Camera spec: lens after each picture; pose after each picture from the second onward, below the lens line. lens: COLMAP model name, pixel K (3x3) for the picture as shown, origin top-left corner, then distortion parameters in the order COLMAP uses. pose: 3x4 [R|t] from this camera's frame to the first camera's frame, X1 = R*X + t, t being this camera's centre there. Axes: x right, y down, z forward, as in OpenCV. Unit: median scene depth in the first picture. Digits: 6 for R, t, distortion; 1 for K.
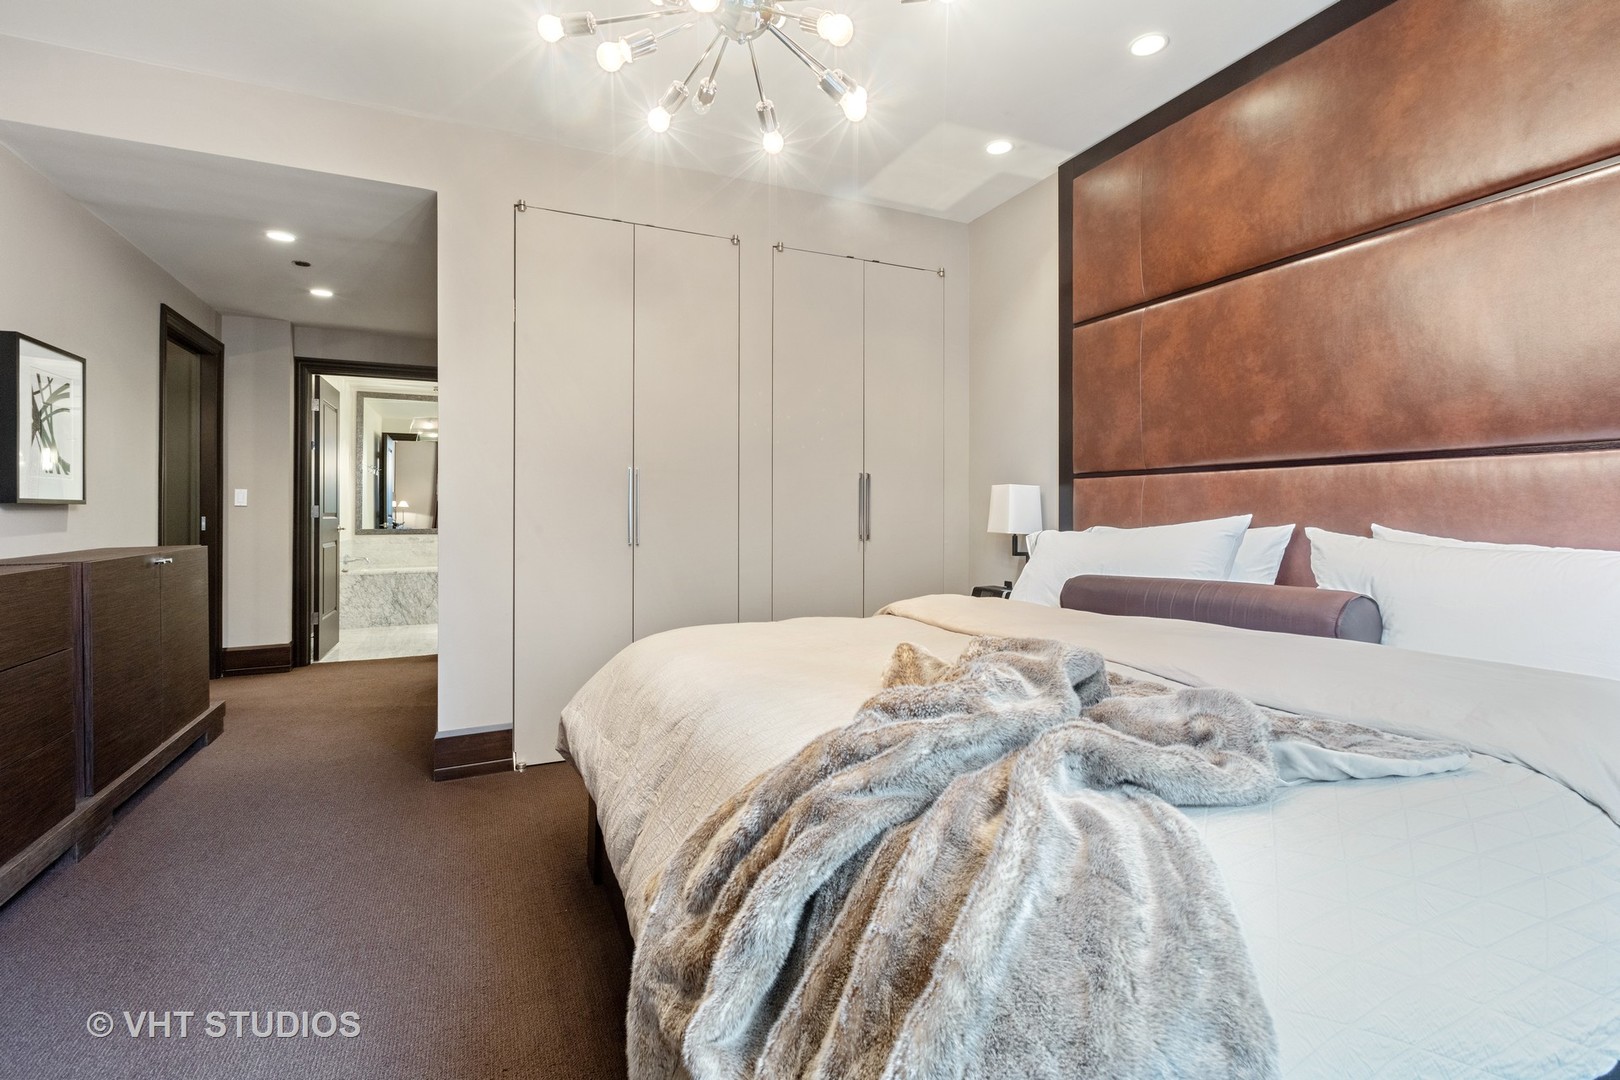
lens RADIAL K [[740.8, 0, 796.5], [0, 740.8, 520.4], [0, 0, 1]] dist [0.004244, 0.001046]
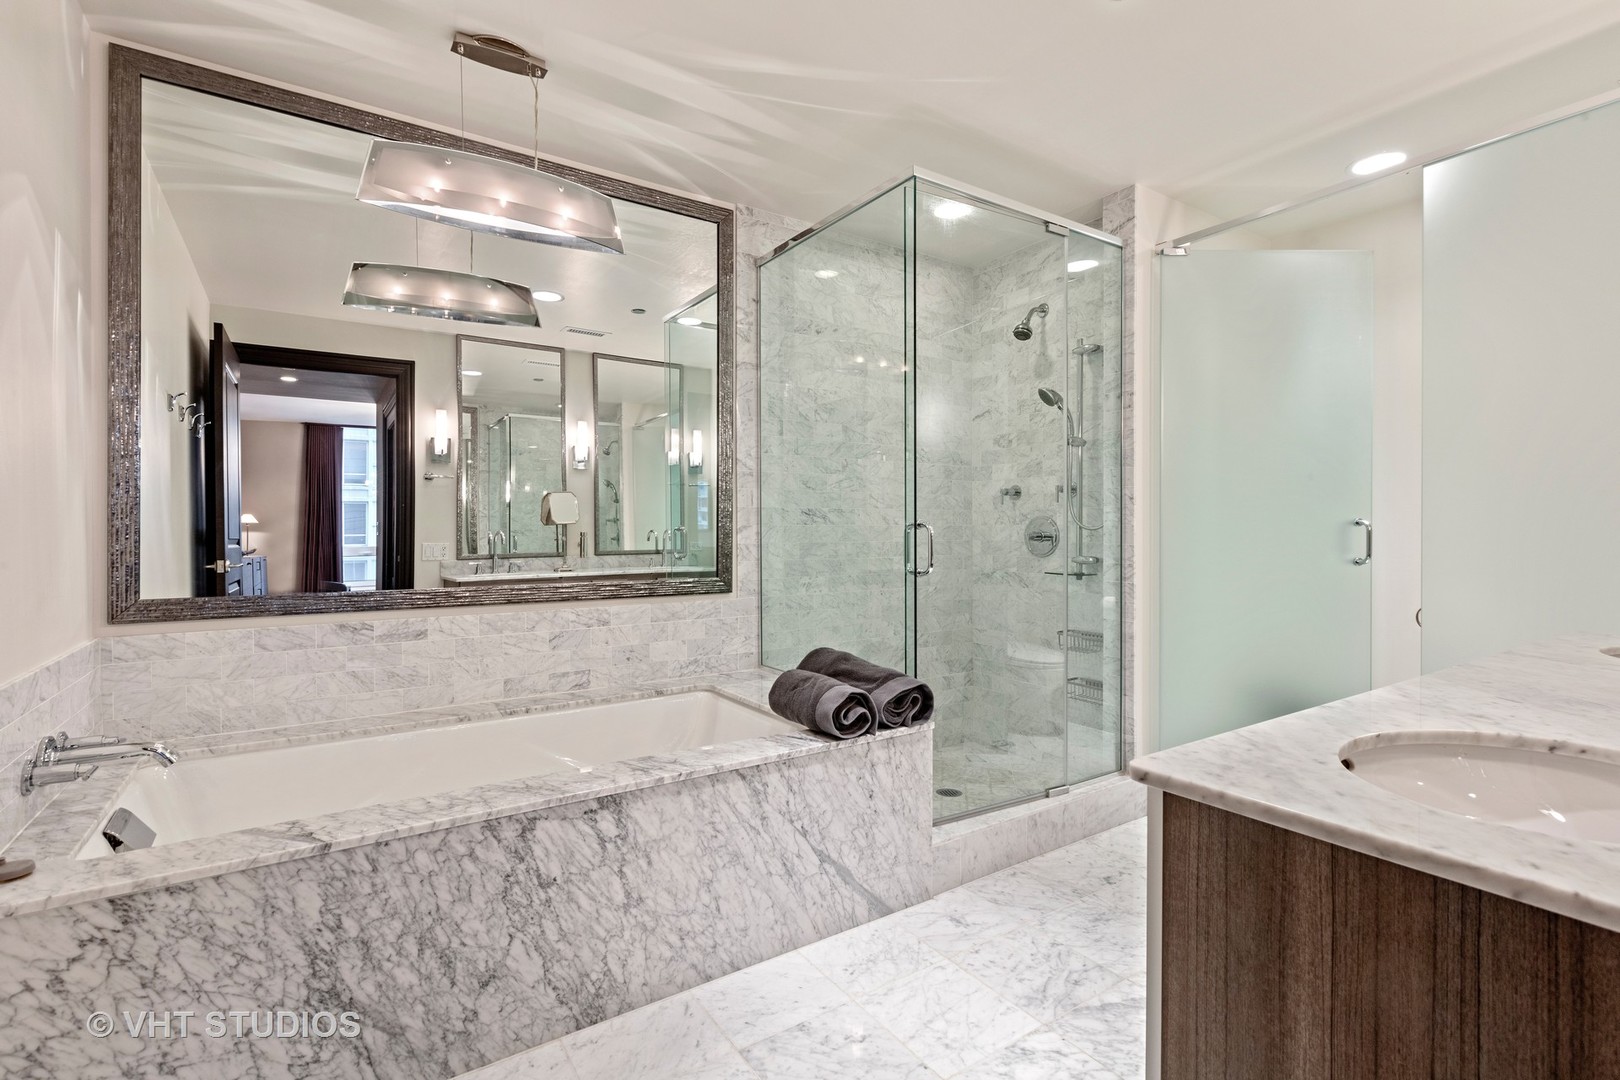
lens RADIAL K [[746.2, 0, 810.0], [0, 746.2, 540.0], [0, 0, 1]] dist [-0.000592, 0.000395]
pose [[0.984565, -0.008608, 0.174810, -0.401907], [0.008050, 0.999960, 0.003903, -0.008126], [-0.174837, -0.002435, 0.984594, 0.704663]]
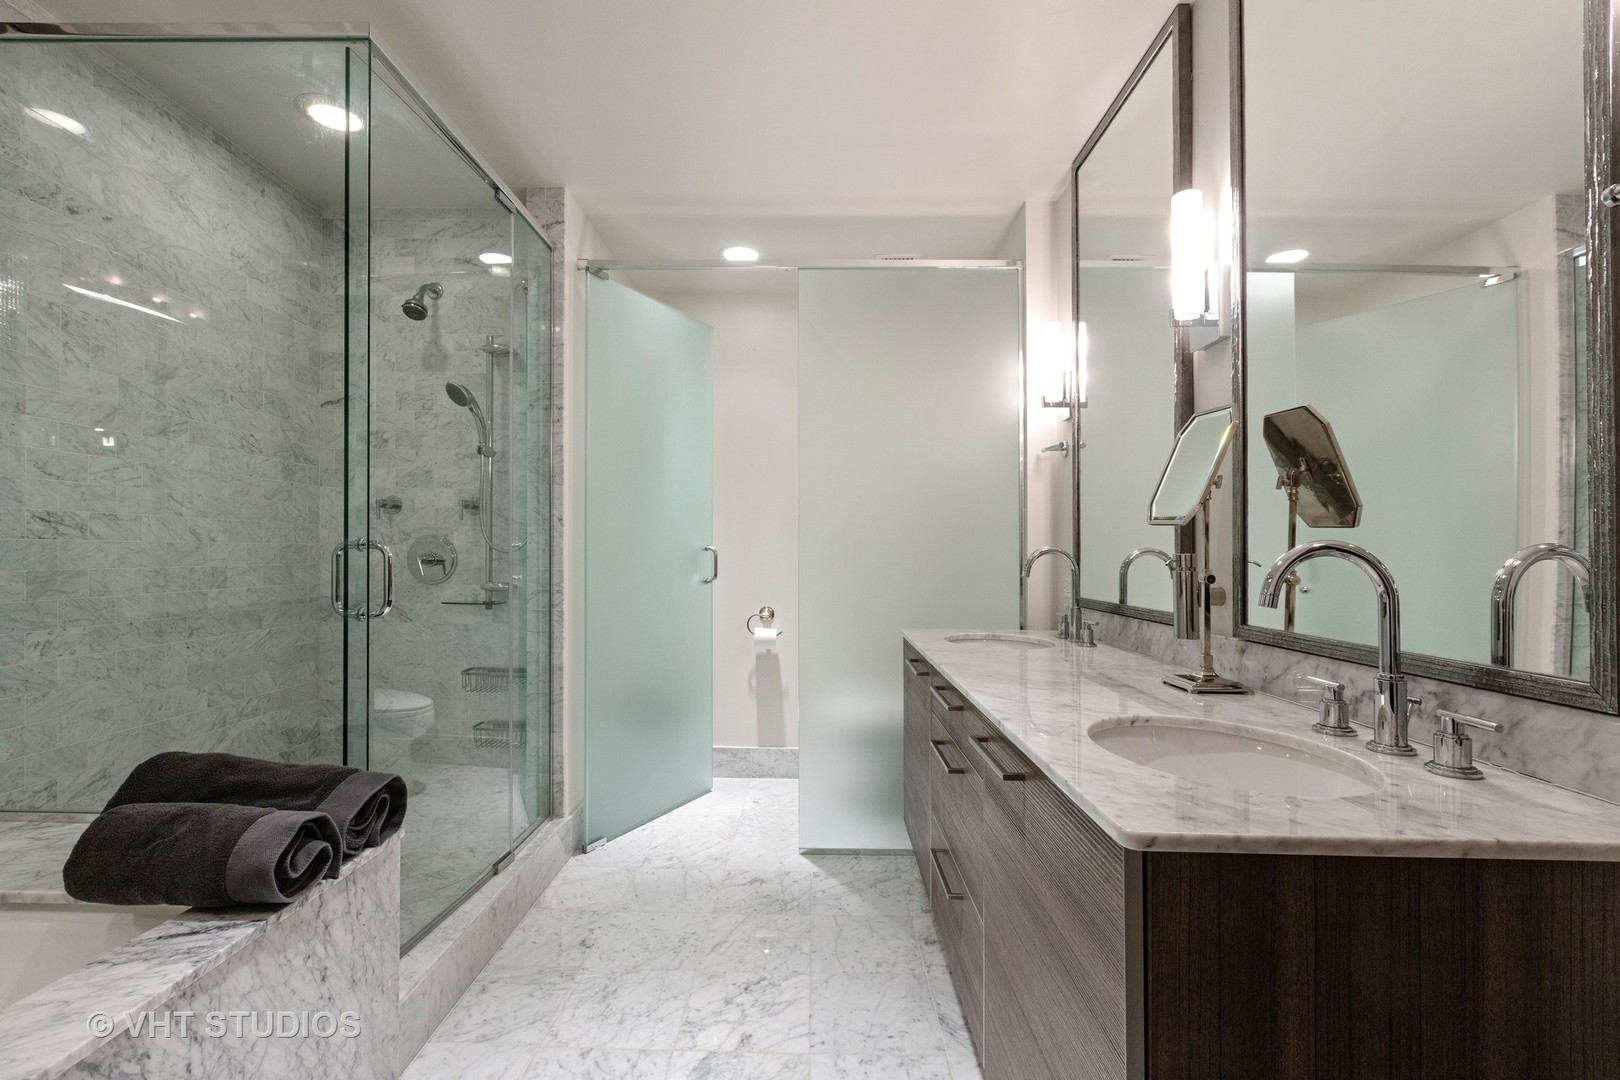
lens RADIAL K [[723.9, 0, 806.9], [0, 723.9, 549.2], [0, 0, 1]] dist [-0.001073, -0.000245]
pose [[0.418044, 0.004539, 0.908415, -0.437020], [0.000903, 0.999985, -0.005411, -0.010358], [-0.908426, 0.003082, 0.418034, 0.797076]]
